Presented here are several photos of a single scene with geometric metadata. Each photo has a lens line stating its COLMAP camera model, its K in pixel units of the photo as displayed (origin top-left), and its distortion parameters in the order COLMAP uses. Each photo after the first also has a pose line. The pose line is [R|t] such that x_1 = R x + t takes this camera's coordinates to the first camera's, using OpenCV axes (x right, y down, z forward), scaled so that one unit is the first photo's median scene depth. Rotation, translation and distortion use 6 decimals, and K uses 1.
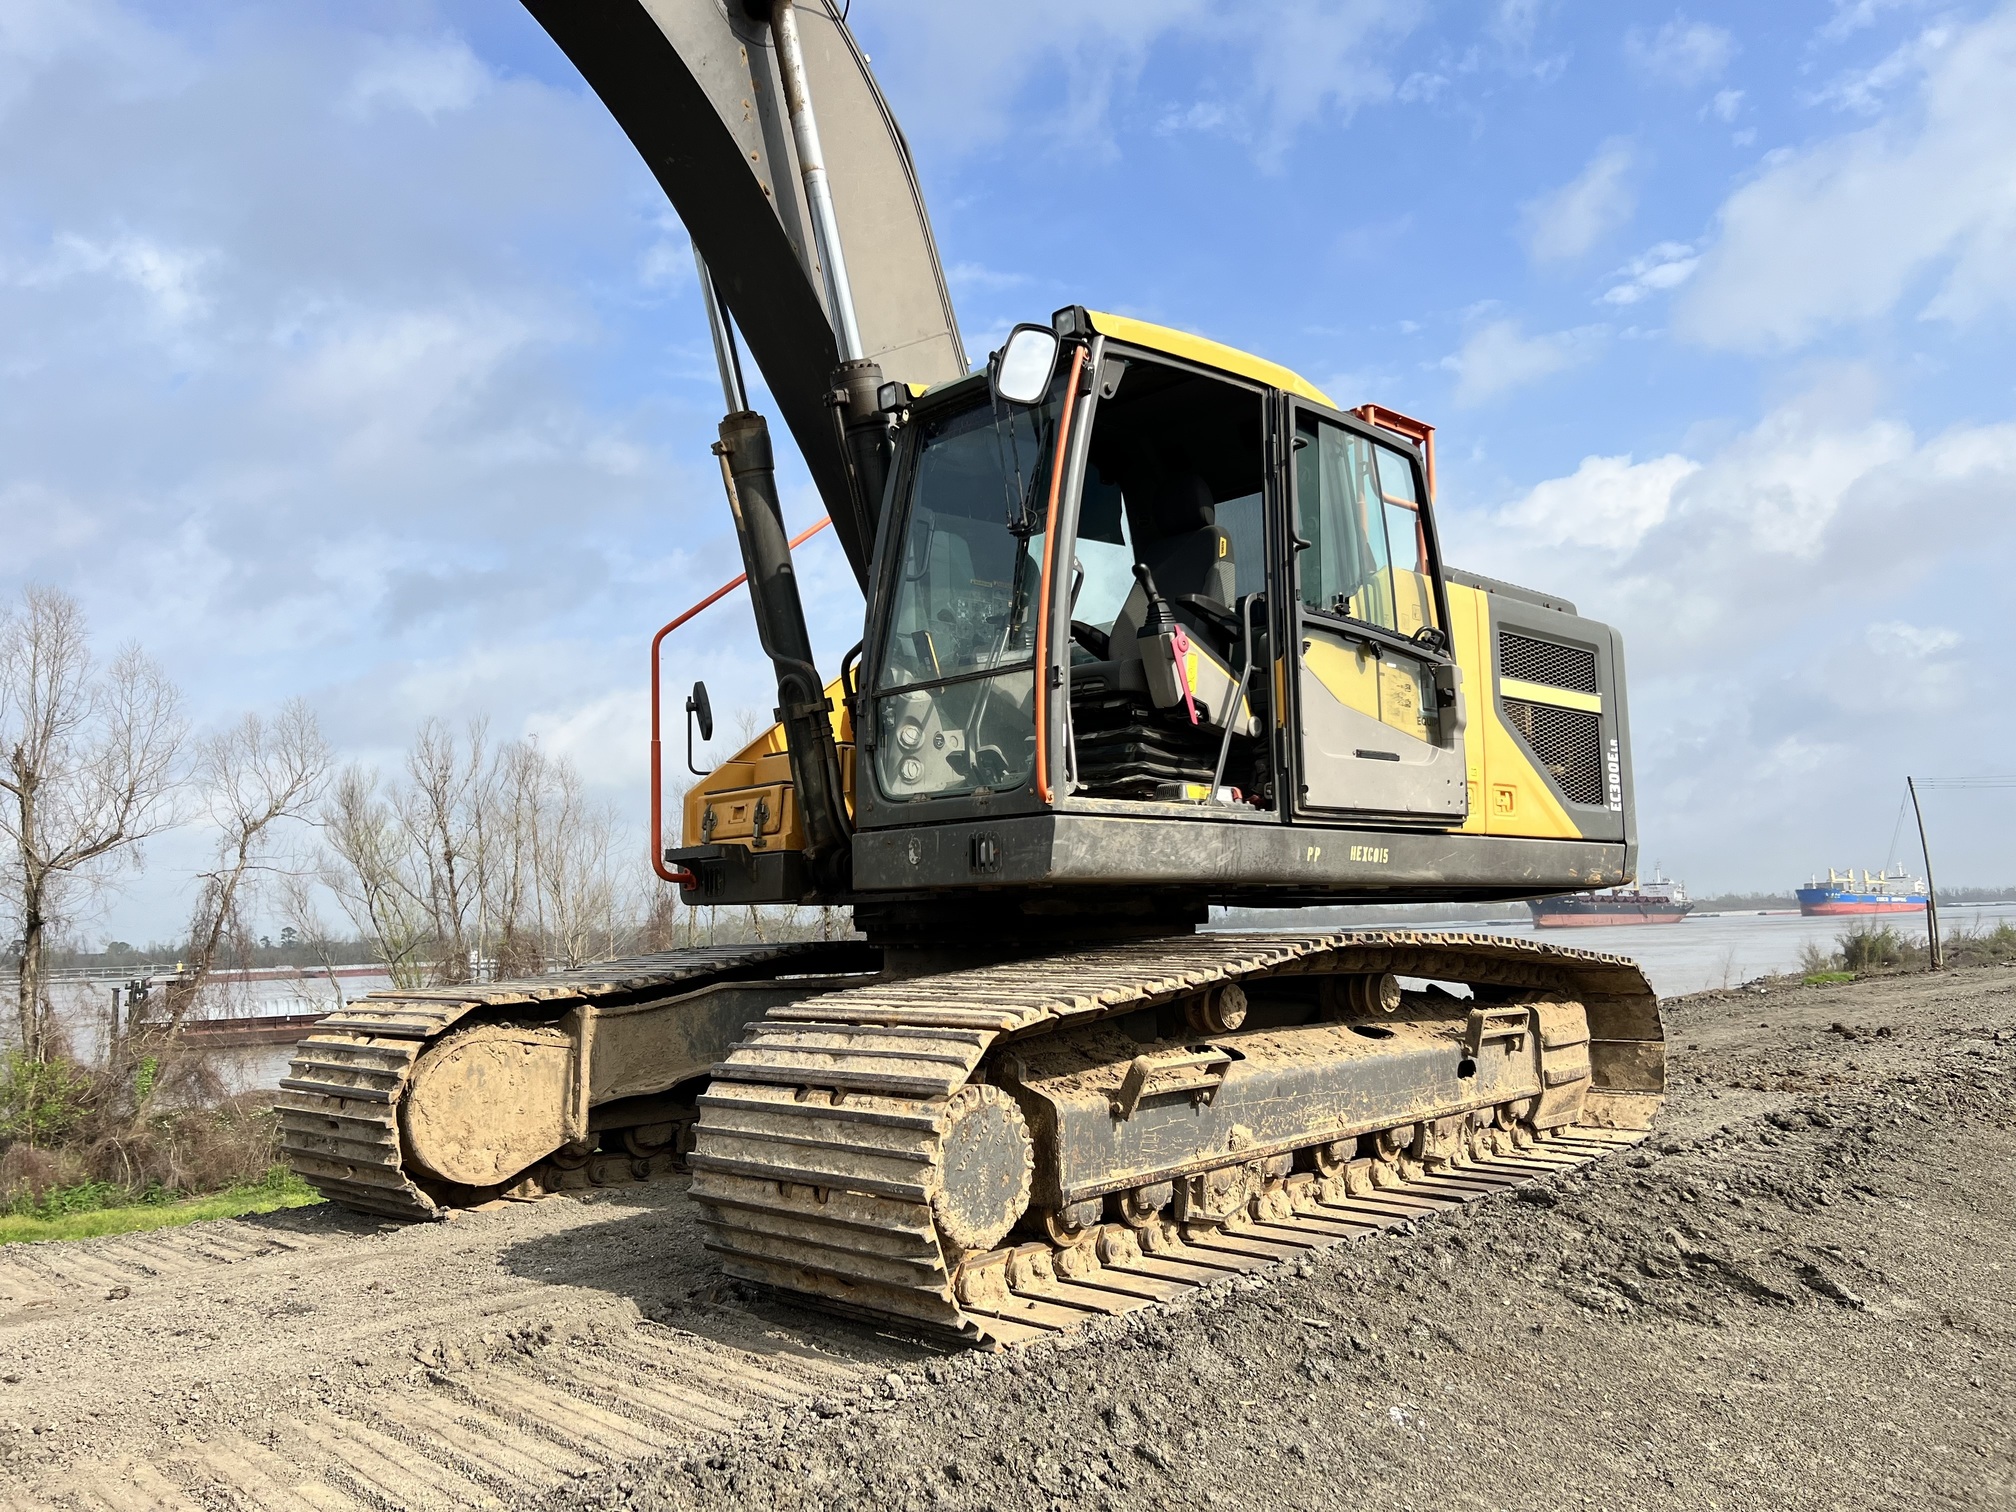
lens RADIAL K [[1510.2, 0, 1003.2], [0, 1510.2, 776.6], [0, 0, 1]] dist [0.158614, -0.381825]
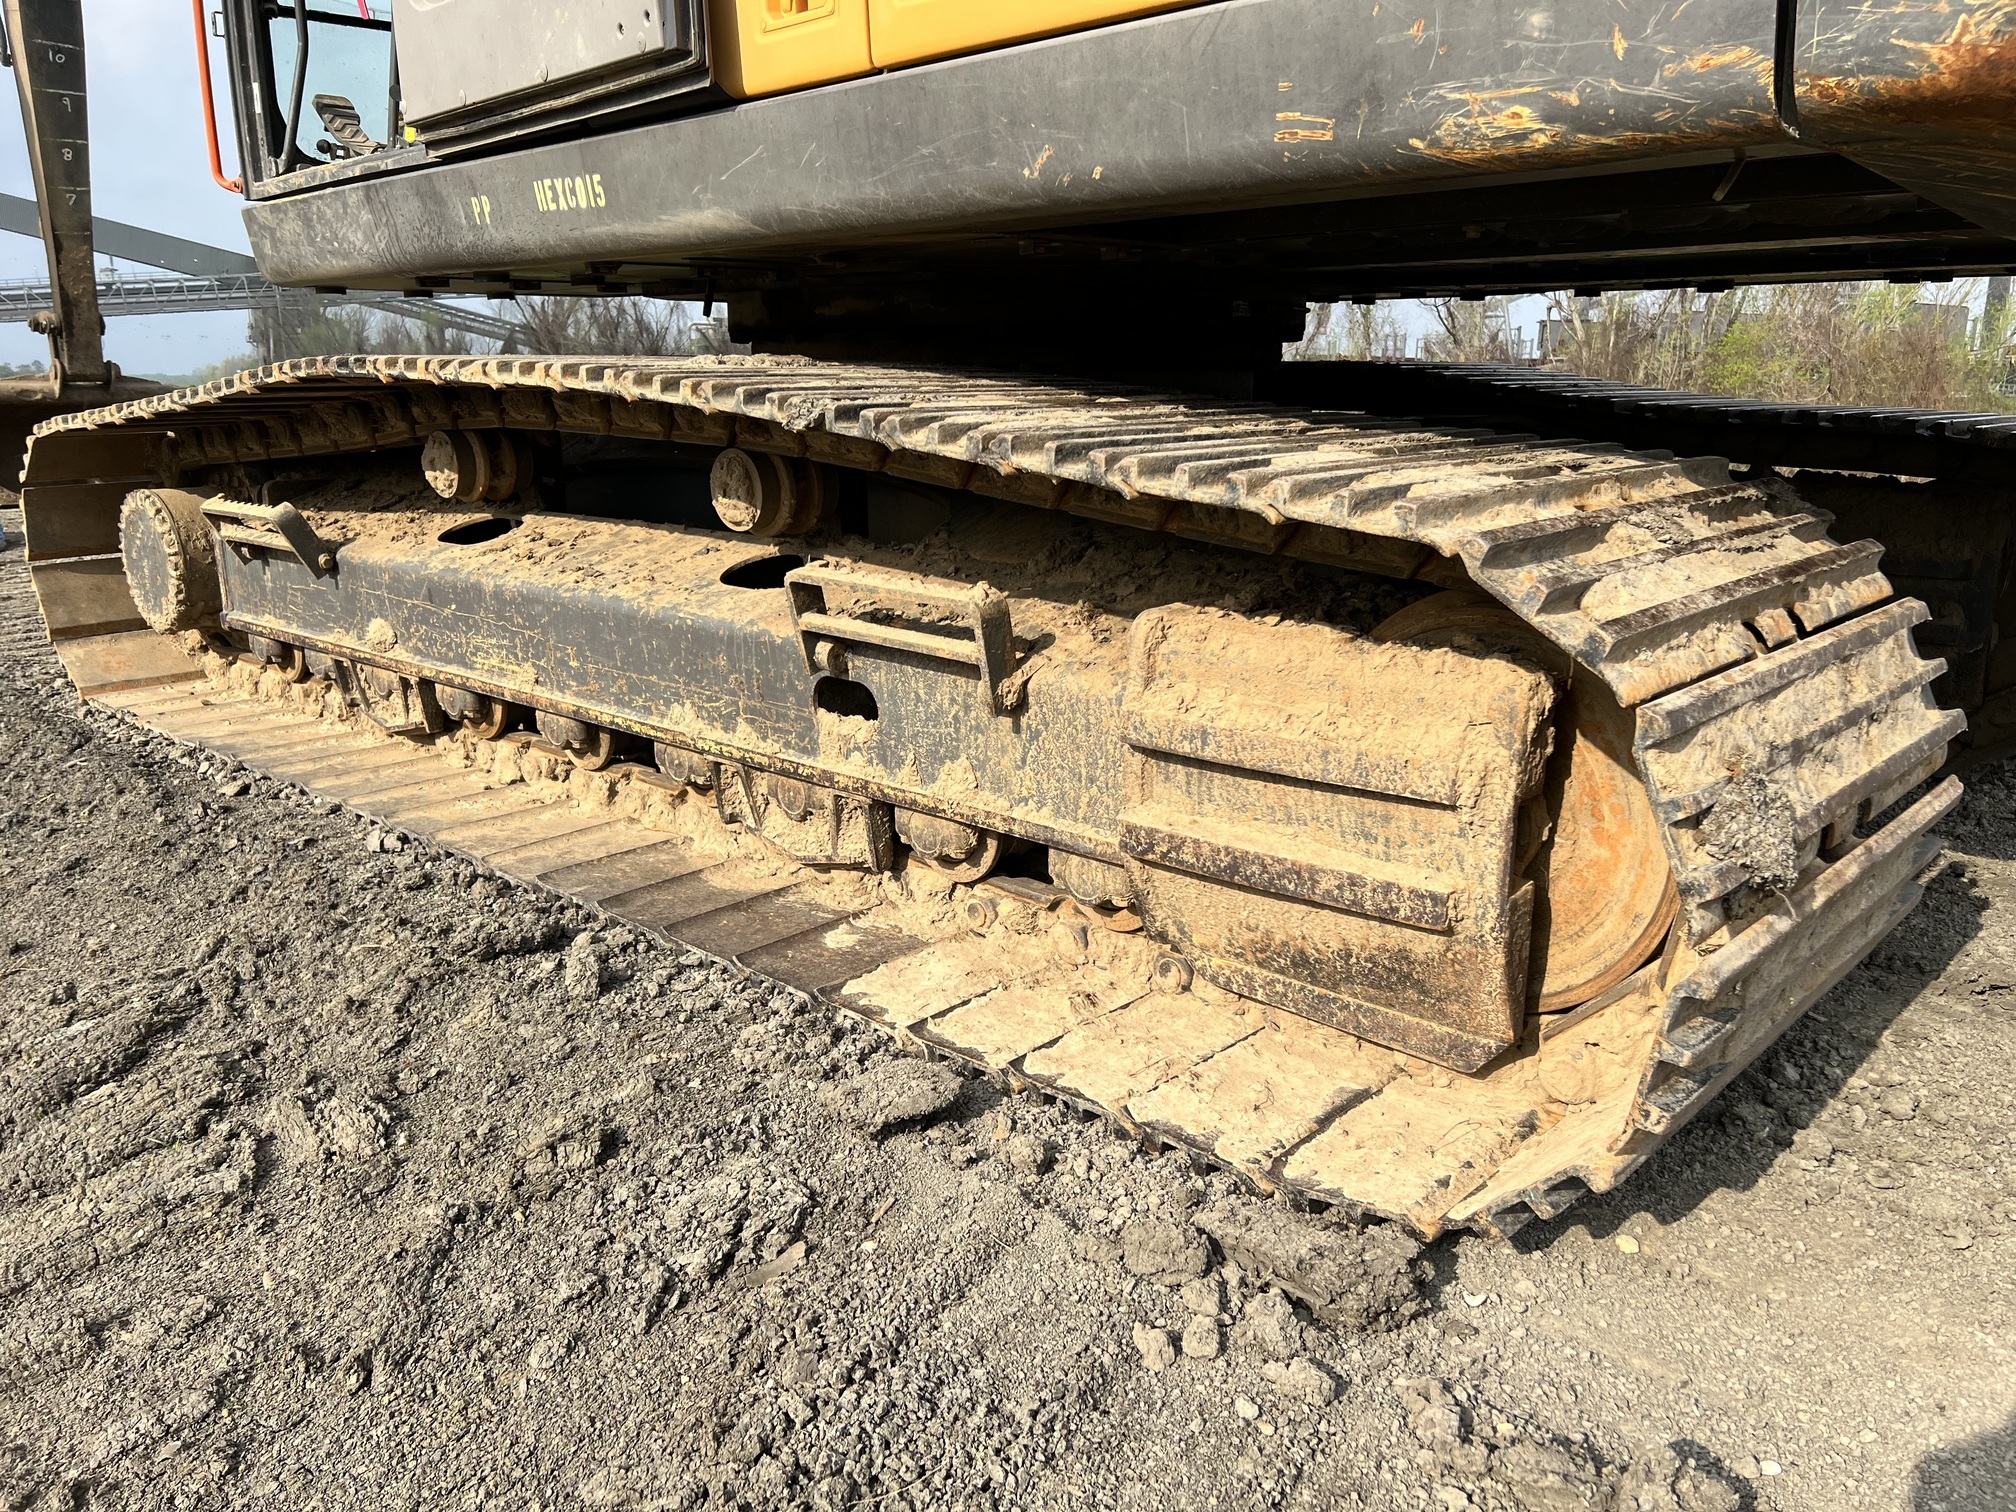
lens RADIAL K [[1532.8, 0, 1008.0], [0, 1532.8, 756.0], [0, 0, 1]] dist [0.067942, -0.079179]
pose [[-0.010007, 0.267066, -0.963626, 0.797500], [0.101964, 0.958924, 0.264704, 0.111172], [0.994738, -0.095606, -0.036827, 1.185314]]
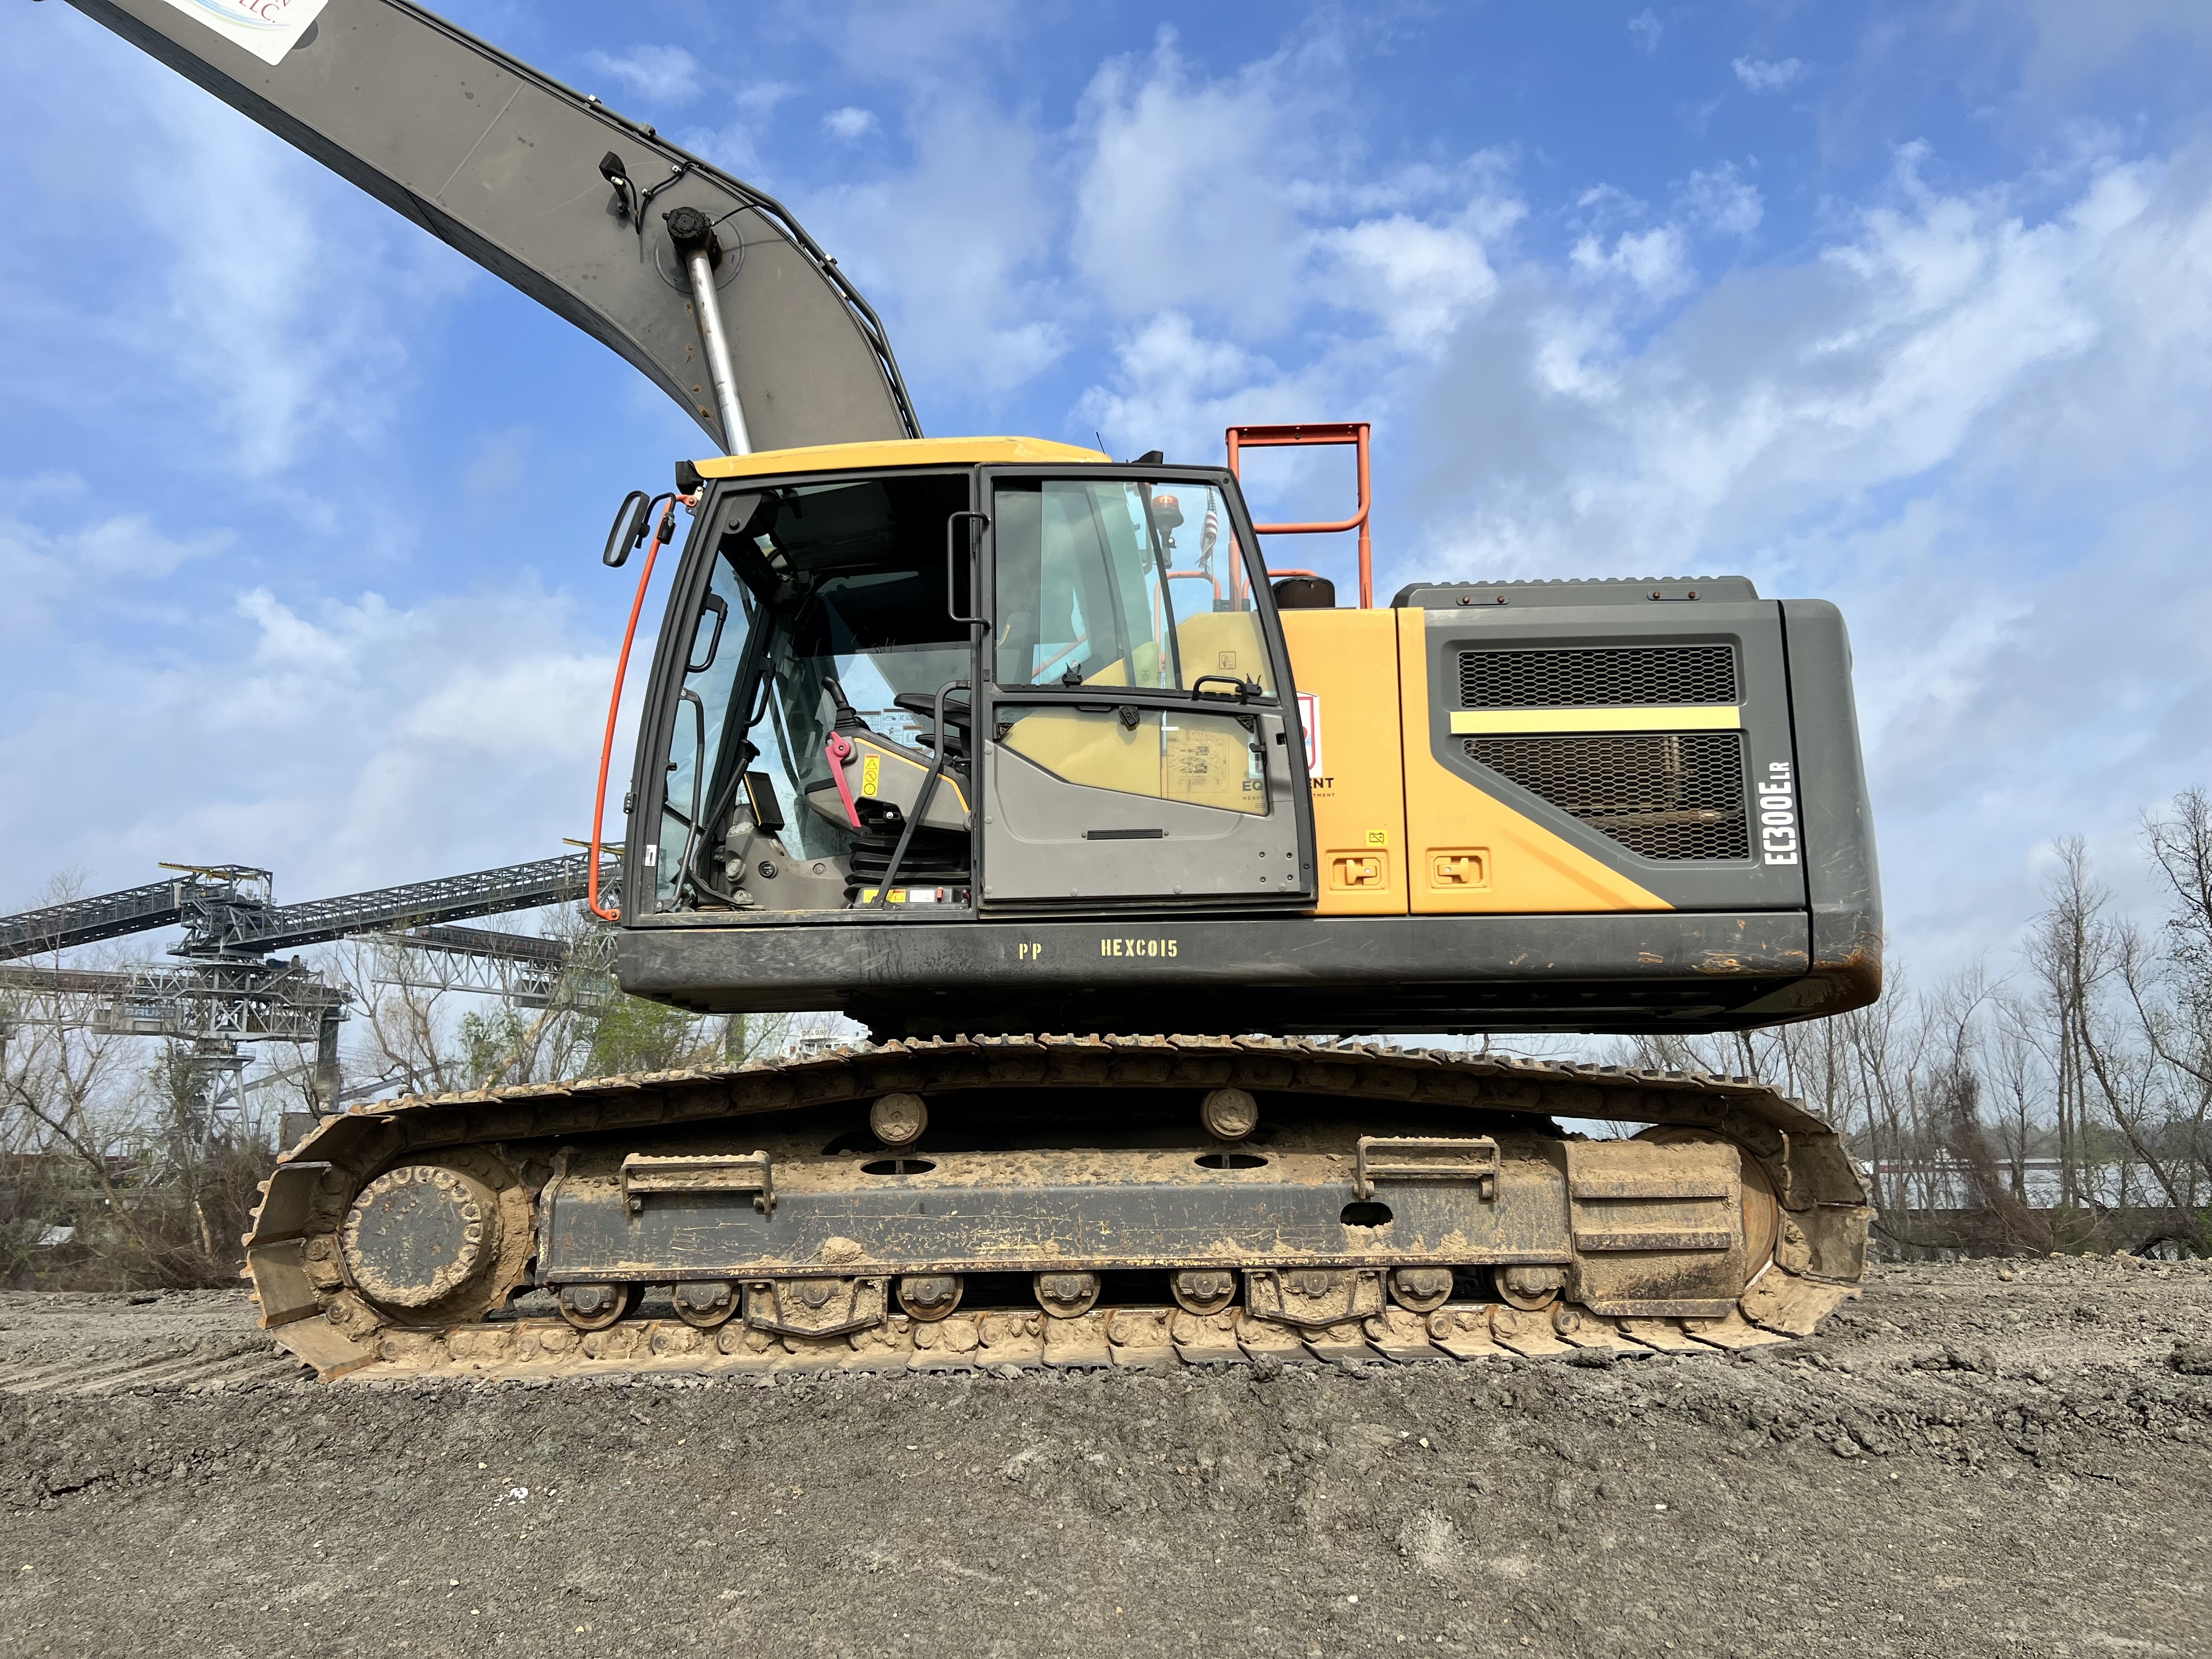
lens RADIAL K [[1681.9, 0, 1106.0], [0, 1681.9, 829.5], [0, 0, 1]] dist [0.067942, -0.079179]
pose [[0.704389, -0.119547, -0.699675, 0.940322], [0.068172, 0.992552, -0.100957, 0.082345], [0.706533, 0.023414, 0.707293, 0.319877]]
